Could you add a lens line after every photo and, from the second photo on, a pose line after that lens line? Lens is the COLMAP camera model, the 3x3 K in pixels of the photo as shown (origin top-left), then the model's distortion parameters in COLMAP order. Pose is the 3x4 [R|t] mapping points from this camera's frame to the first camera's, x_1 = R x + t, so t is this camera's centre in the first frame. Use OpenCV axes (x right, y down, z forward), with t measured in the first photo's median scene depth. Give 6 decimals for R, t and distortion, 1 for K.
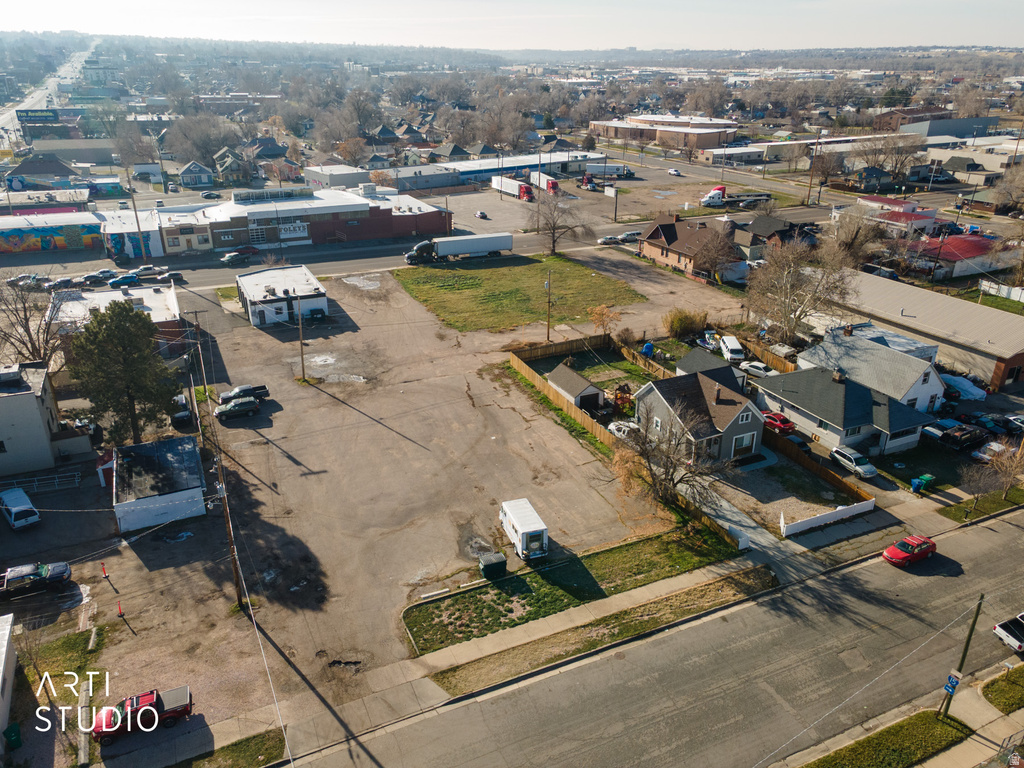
lens RADIAL K [[742.0, 0, 499.5], [0, 742.0, 381.6], [0, 0, 1]] dist [0.045144, 0.002178]
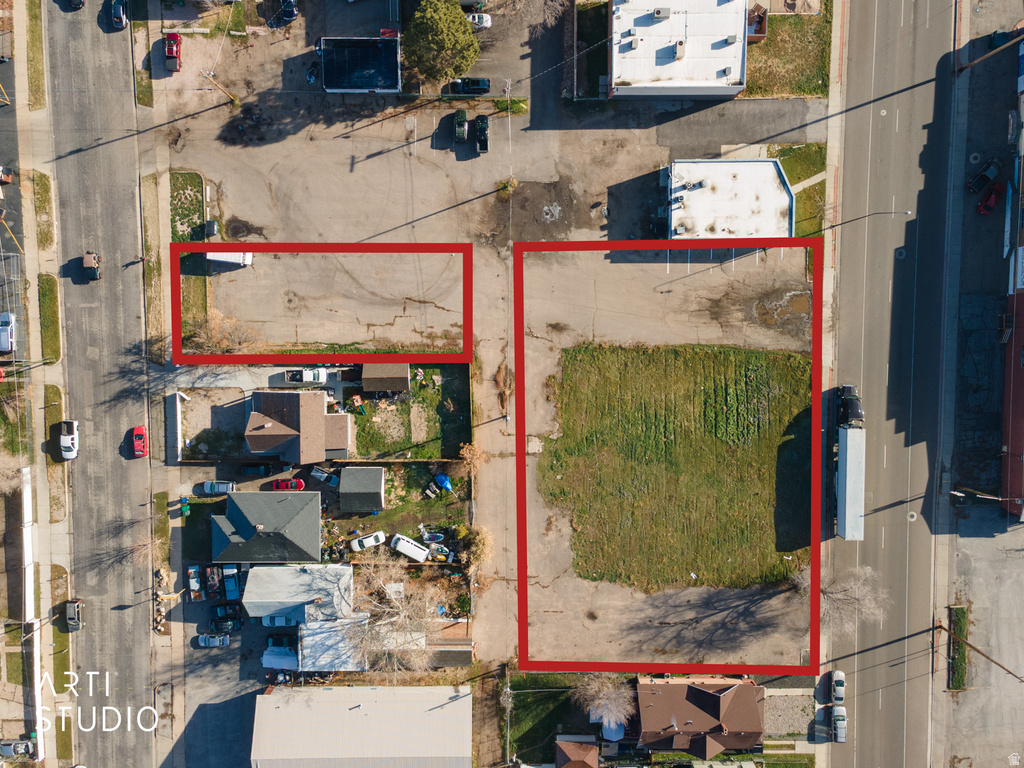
lens RADIAL K [[762.5, 0, 504.9], [0, 762.5, 376.7], [0, 0, 1]] dist [0.043739, 0.007944]
pose [[-0.413872, 0.909169, 0.046056, -0.047725], [-0.373245, -0.215618, 0.902329, -1.419474], [0.830300, 0.356259, 0.428581, 0.696569]]
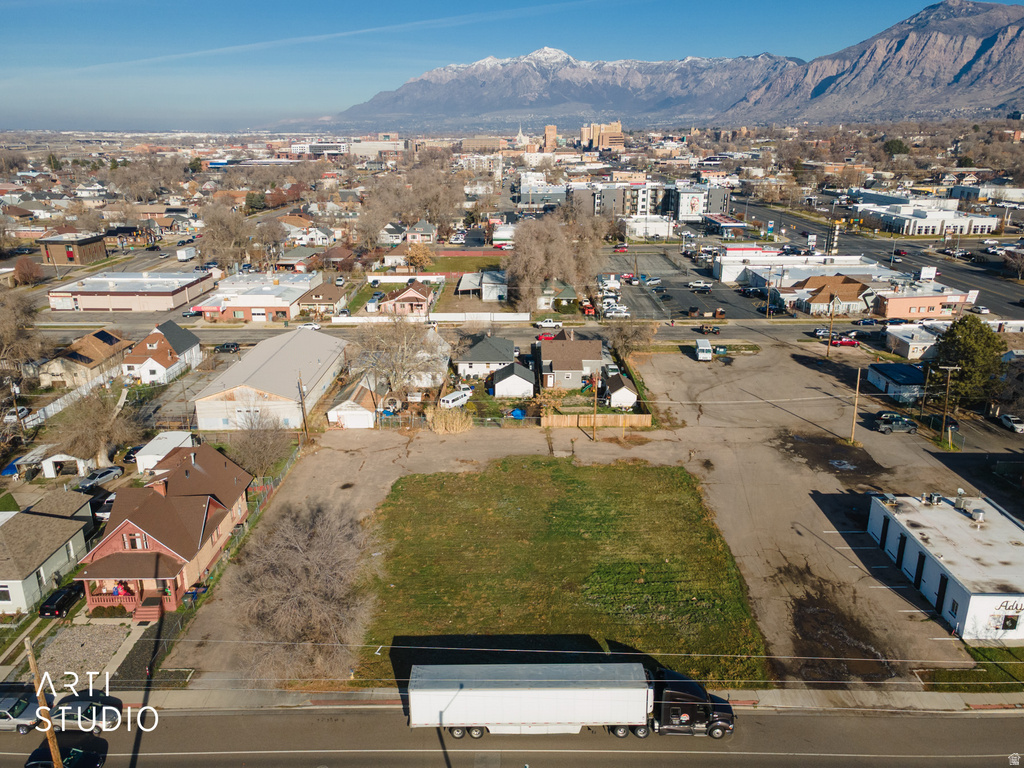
lens RADIAL K [[762.5, 0, 504.9], [0, 762.5, 376.7], [0, 0, 1]] dist [0.043739, 0.007944]
pose [[-0.904729, -0.126595, 0.406742, -0.302010], [0.174360, 0.761126, 0.624728, -1.035153], [-0.388670, 0.636129, -0.666540, 2.265004]]
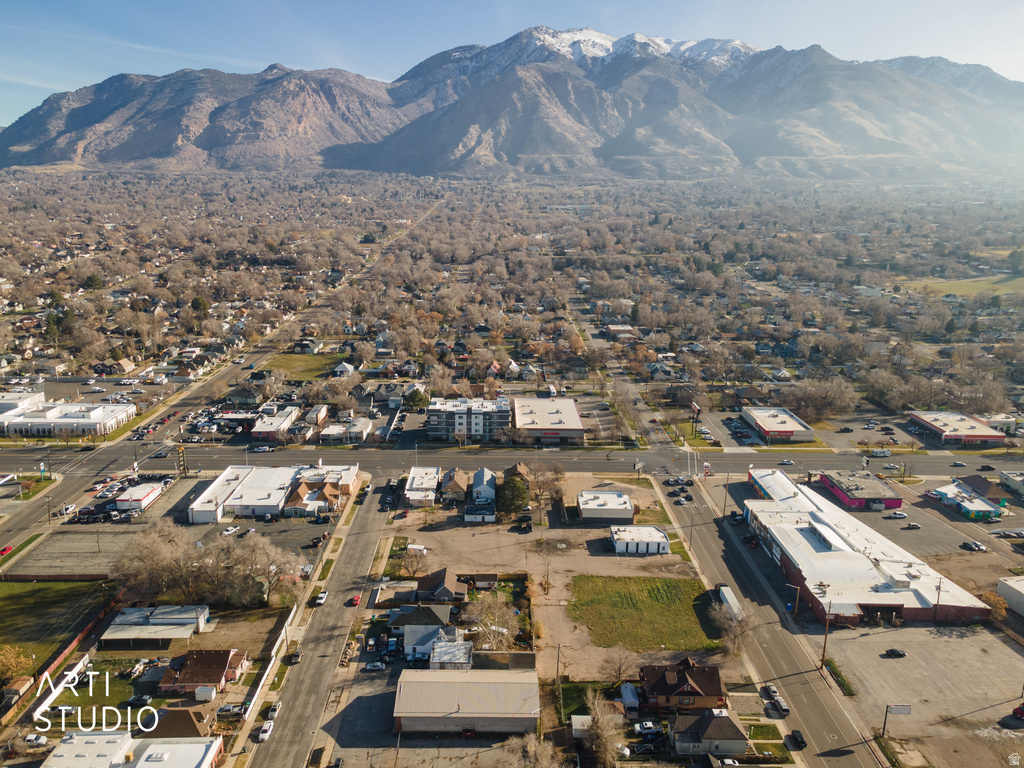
lens RADIAL K [[747.1, 0, 506.7], [0, 747.1, 379.4], [0, 0, 1]] dist [0.040879, 0.024564]
pose [[-0.406161, 0.224711, -0.885742, 2.504050], [-0.374701, 0.843104, 0.385714, -1.809405], [0.833446, 0.488550, -0.258236, 1.584478]]
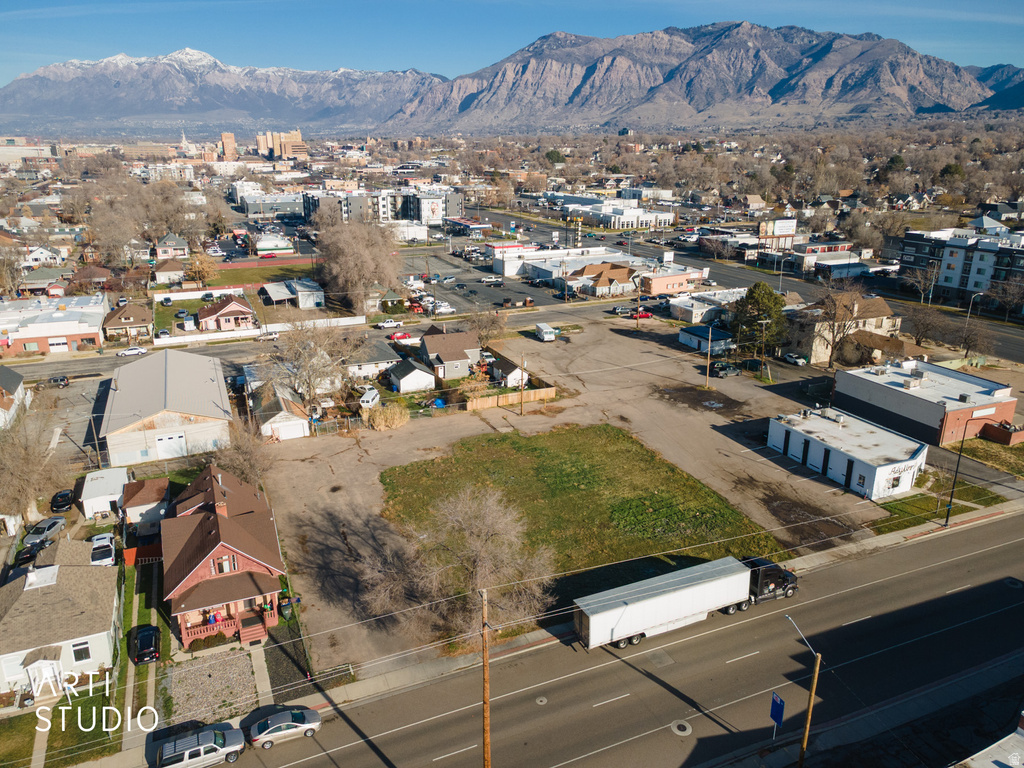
lens RADIAL K [[747.1, 0, 506.7], [0, 747.1, 379.4], [0, 0, 1]] dist [0.040879, 0.024564]
pose [[-0.999832, -0.004509, 0.017773, 0.094936], [0.008358, 0.750662, 0.660634, -1.117015], [-0.016320, 0.660671, -0.750498, 2.448110]]
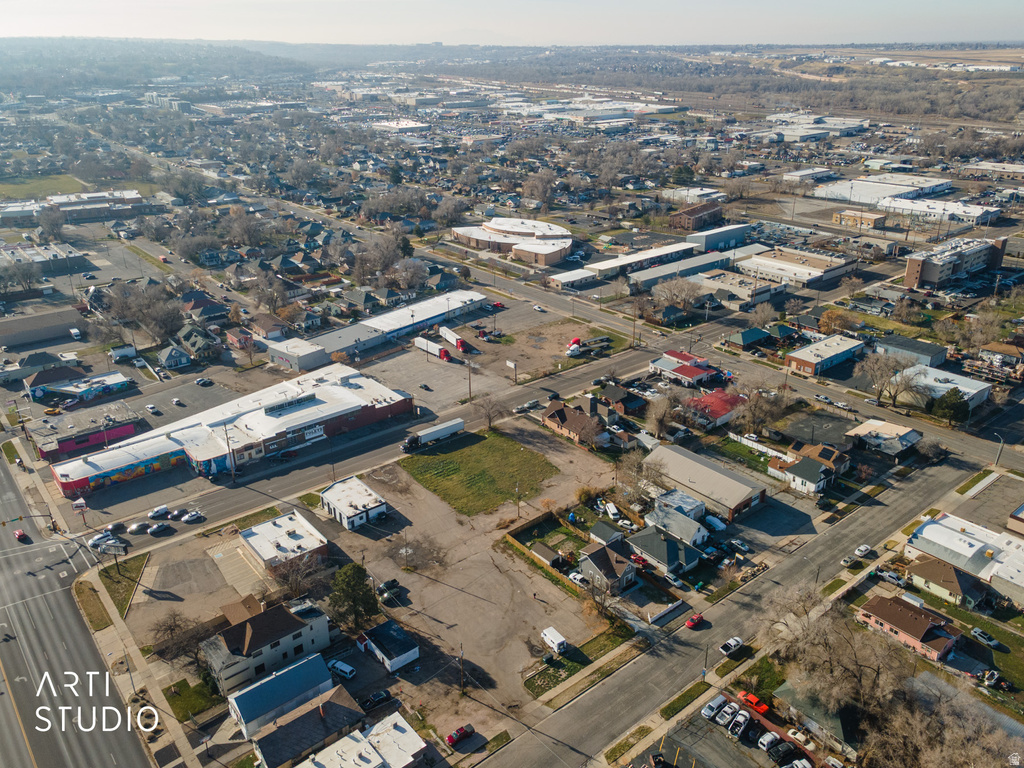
lens RADIAL K [[781.6, 0, 519.1], [0, 781.6, 384.5], [0, 0, 1]] dist [0.038339, 0.007222]
pose [[0.966619, -0.110840, 0.231003, -0.479163], [0.110038, 0.993792, 0.016396, -0.571917], [-0.231386, 0.009570, 0.972815, -1.243925]]
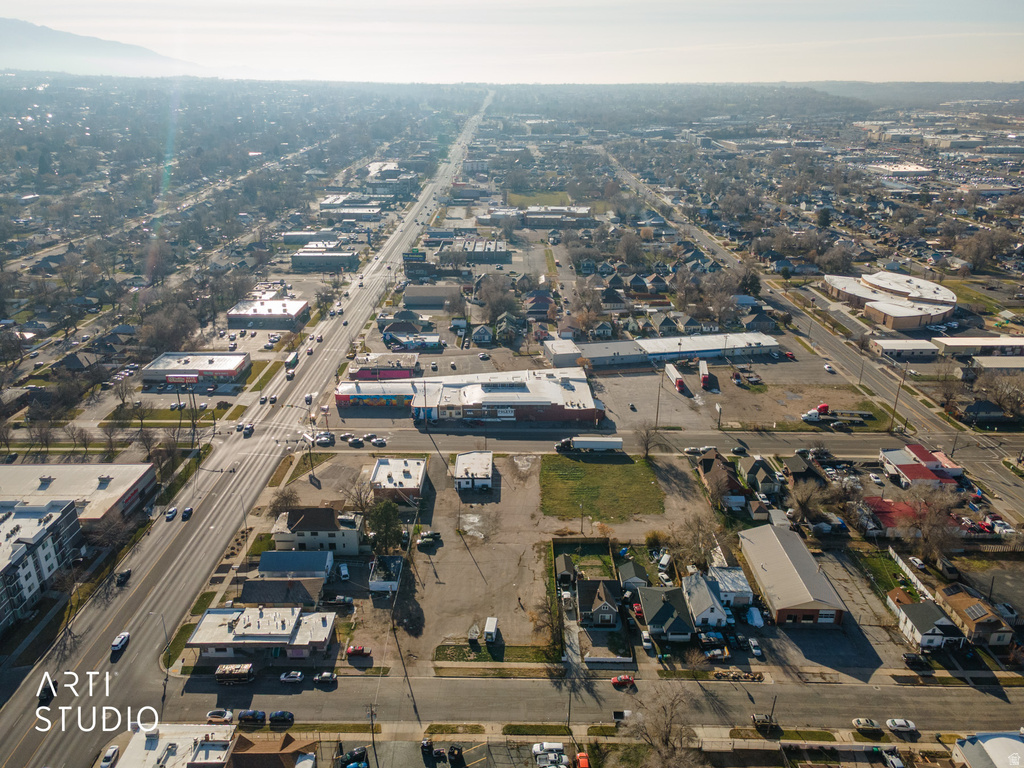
lens RADIAL K [[742.0, 0, 499.5], [0, 742.0, 381.6], [0, 0, 1]] dist [0.045144, 0.002178]
pose [[0.902796, 0.154695, -0.401284, 0.820315], [-0.166543, 0.986019, 0.005429, -0.579155], [0.396514, 0.061930, 0.915937, -1.252557]]
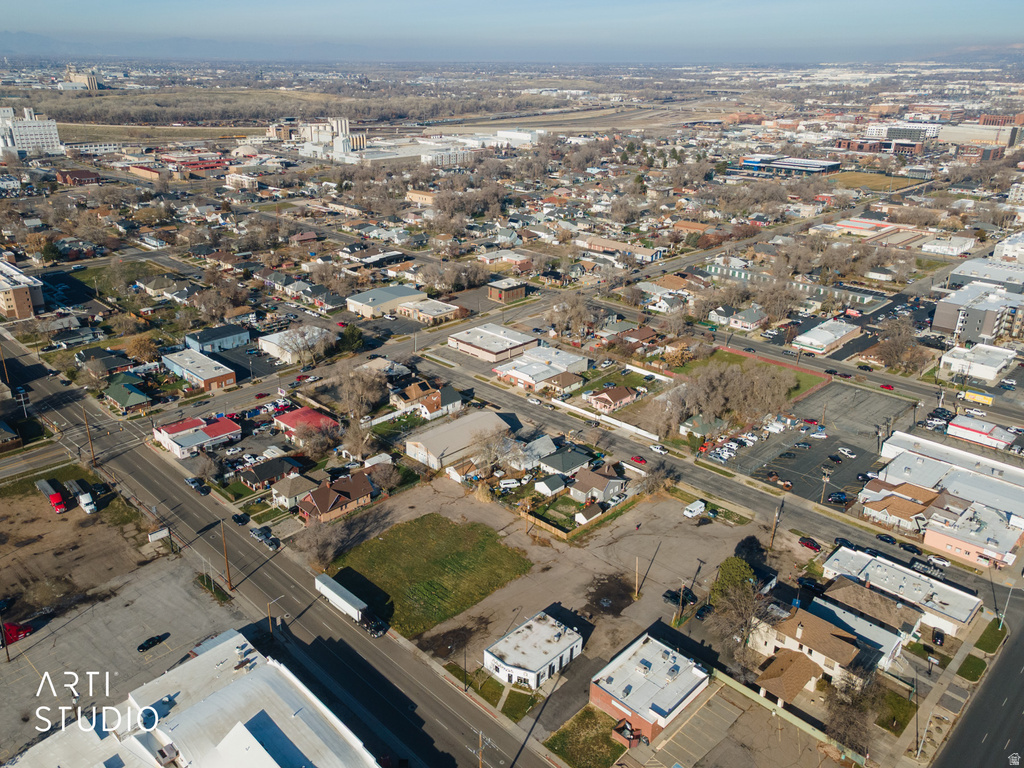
lens RADIAL K [[782.5, 0, 474.2], [0, 782.5, 381.8], [0, 0, 1]] dist [0.042911, 0.005400]
pose [[-0.334111, -0.365939, 0.868596, -1.974212], [0.368753, 0.797347, 0.477765, -1.825706], [-0.867405, 0.479924, -0.131461, 1.630494]]
